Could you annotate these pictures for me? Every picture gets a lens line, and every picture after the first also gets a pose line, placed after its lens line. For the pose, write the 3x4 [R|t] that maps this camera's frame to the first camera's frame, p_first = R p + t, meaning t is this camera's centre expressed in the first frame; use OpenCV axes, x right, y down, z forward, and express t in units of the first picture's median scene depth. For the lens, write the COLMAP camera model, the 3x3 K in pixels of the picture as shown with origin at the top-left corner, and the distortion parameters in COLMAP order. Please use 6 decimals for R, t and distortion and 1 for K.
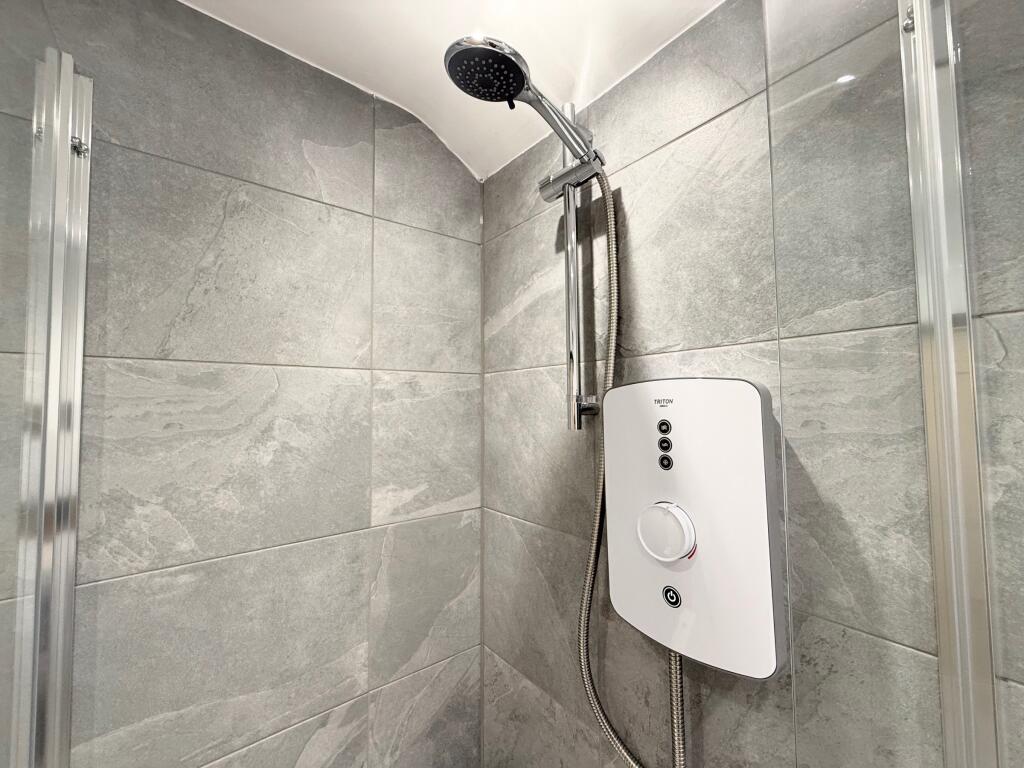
lens RADIAL K [[406.8, 0, 512.0], [0, 406.8, 384.0], [0, 0, 1]] dist [-0.002432, 0.000360]
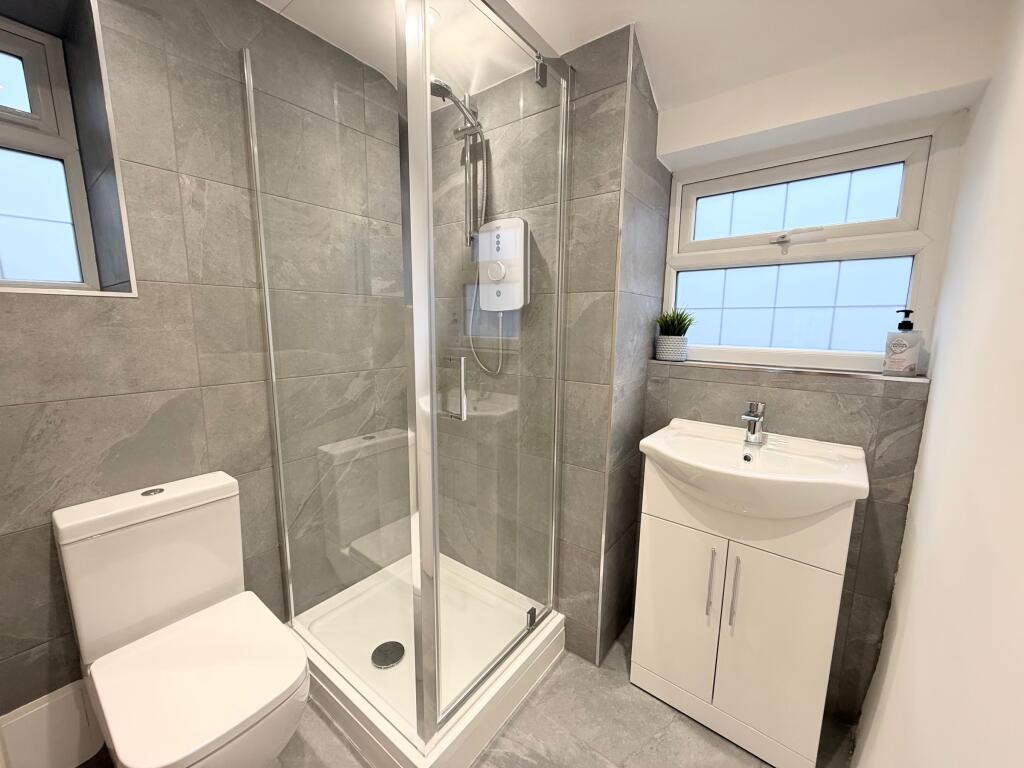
lens RADIAL K [[410.4, 0, 511.7], [0, 410.4, 377.8], [0, 0, 1]] dist [0.000196, 0.000221]
pose [[0.970232, -0.012338, 0.241862, -0.185653], [-0.033075, 0.982592, 0.182809, 0.409684], [-0.239907, -0.185367, 0.952934, -1.468032]]
